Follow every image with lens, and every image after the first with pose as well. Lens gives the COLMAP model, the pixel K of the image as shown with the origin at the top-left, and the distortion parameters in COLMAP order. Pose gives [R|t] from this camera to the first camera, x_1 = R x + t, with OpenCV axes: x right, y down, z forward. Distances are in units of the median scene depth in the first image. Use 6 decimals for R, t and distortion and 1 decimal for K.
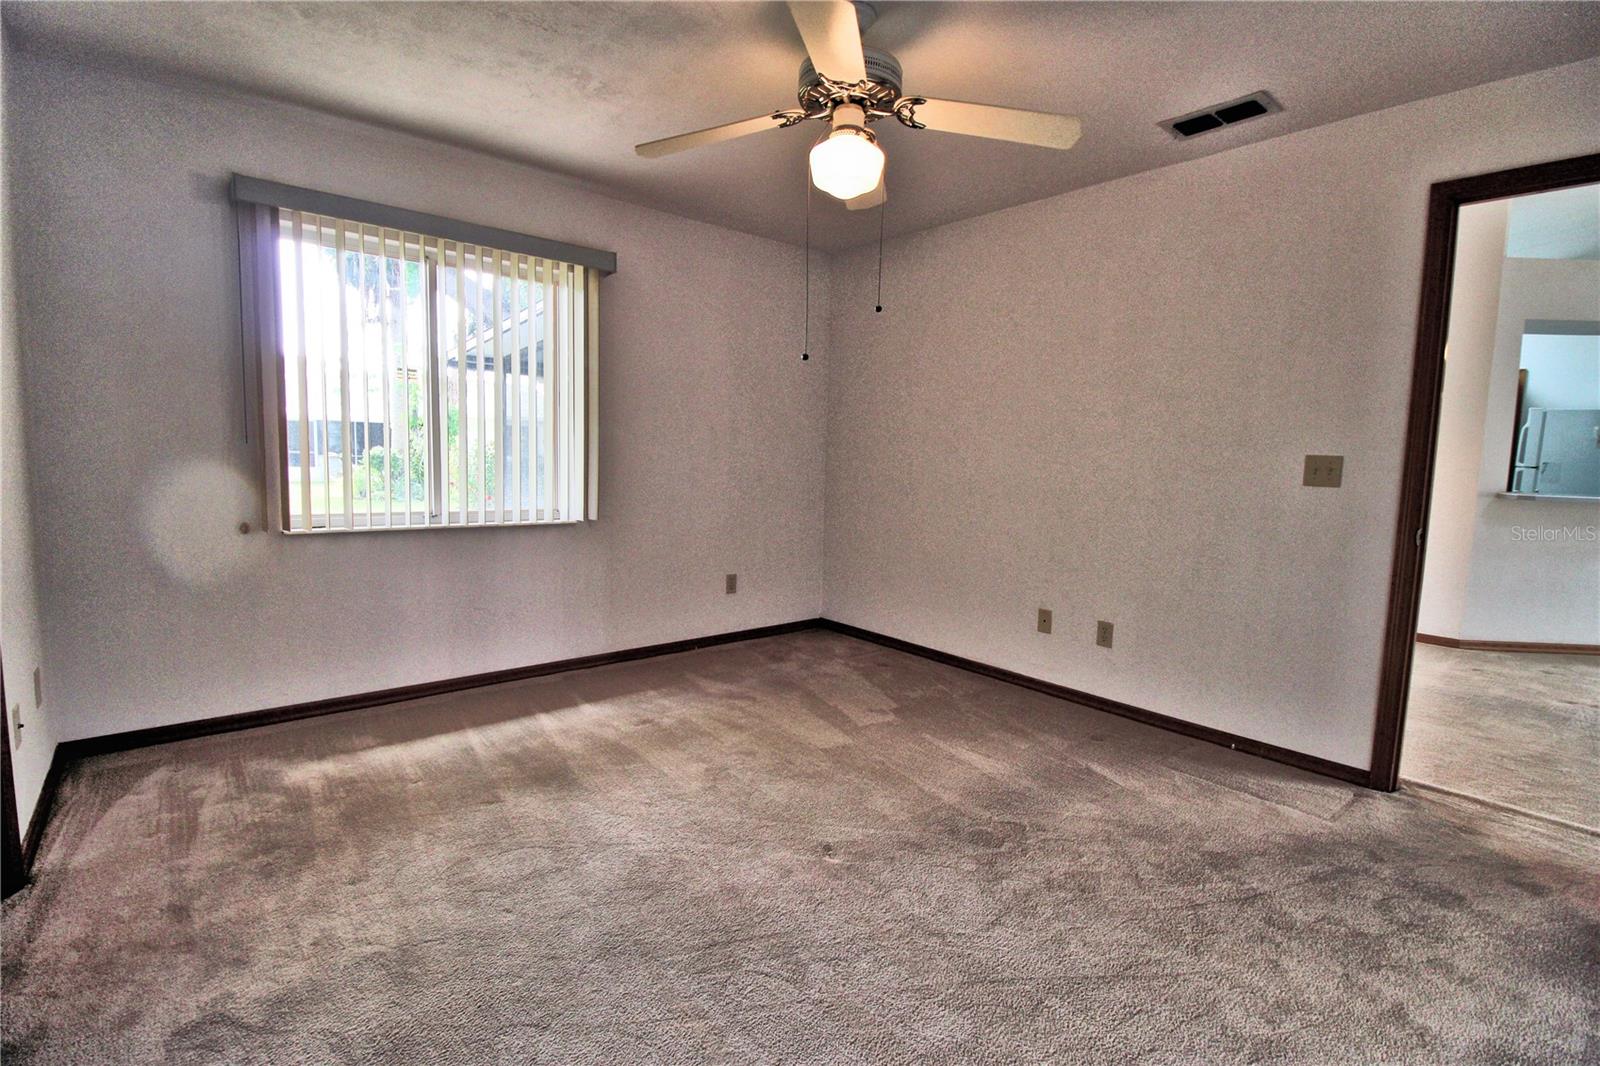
lens RADIAL K [[705.7, 0, 800.4], [0, 705.7, 524.4], [0, 0, 1]] dist [-0.000800, 0.000002]
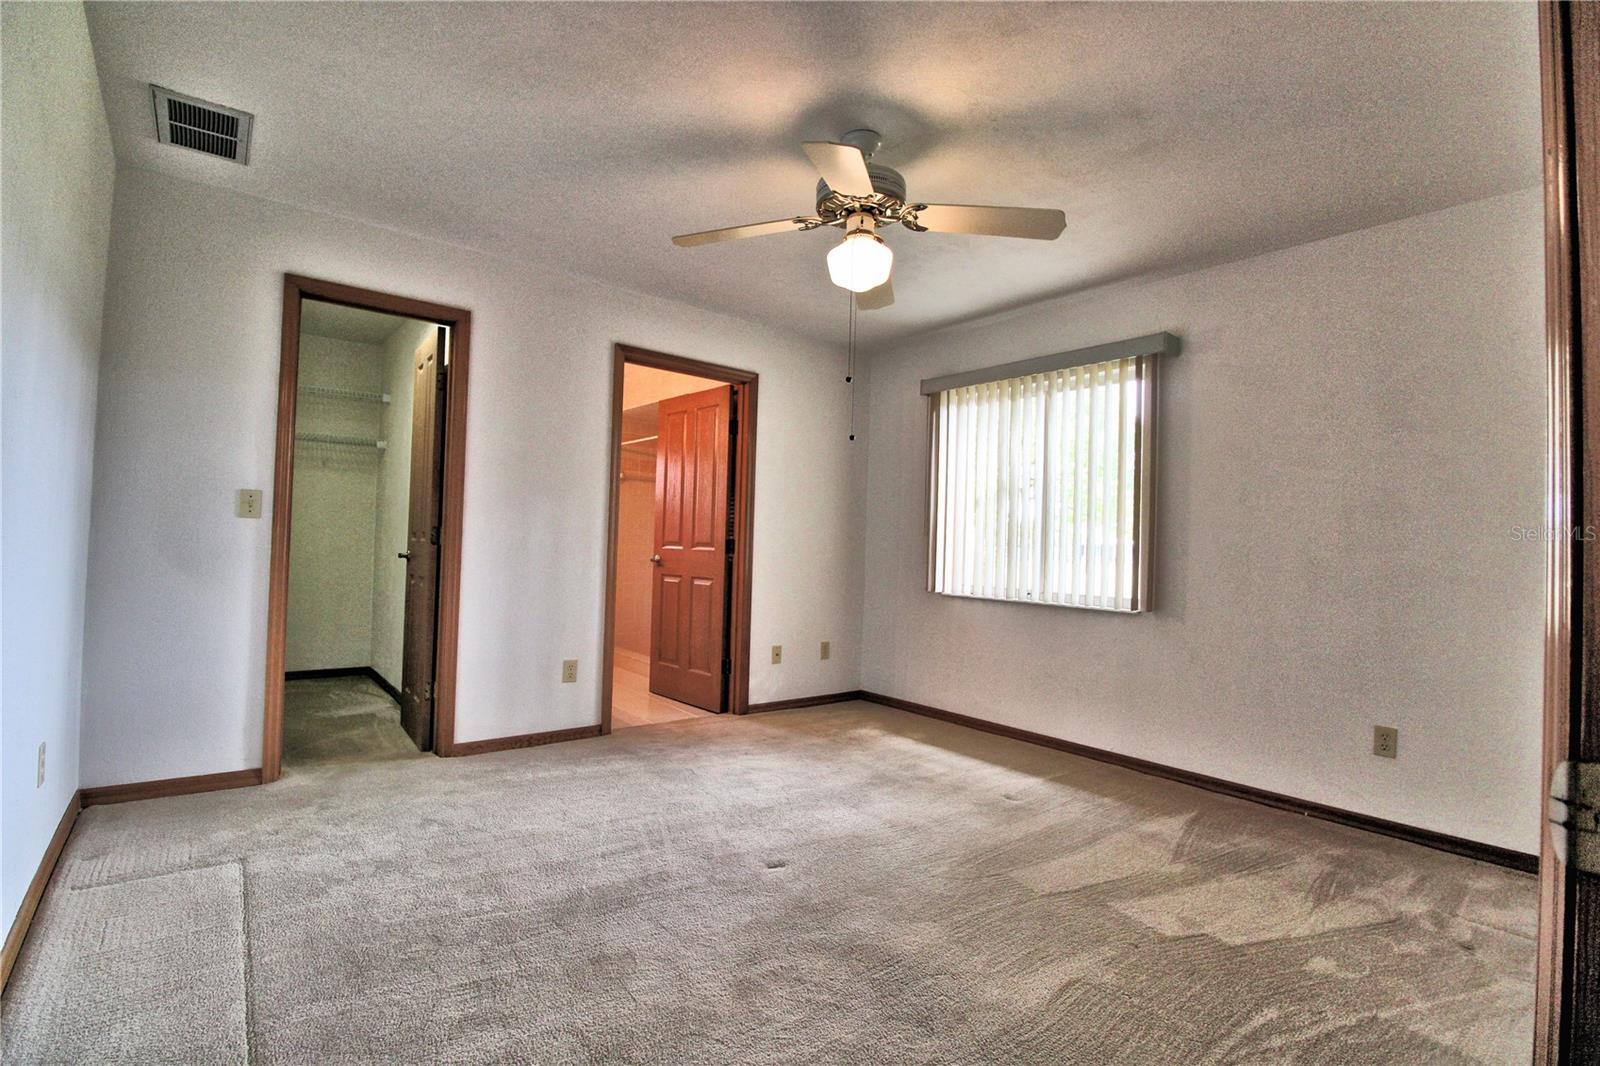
lens RADIAL K [[747.2, 0, 798.2], [0, 747.2, 529.8], [0, 0, 1]] dist [-0.002919, -0.012512]
pose [[0.005819, -0.032046, -0.999469, 0.845854], [-0.119328, 0.992323, -0.032511, -0.033782], [0.992838, 0.119453, 0.001950, 0.620617]]
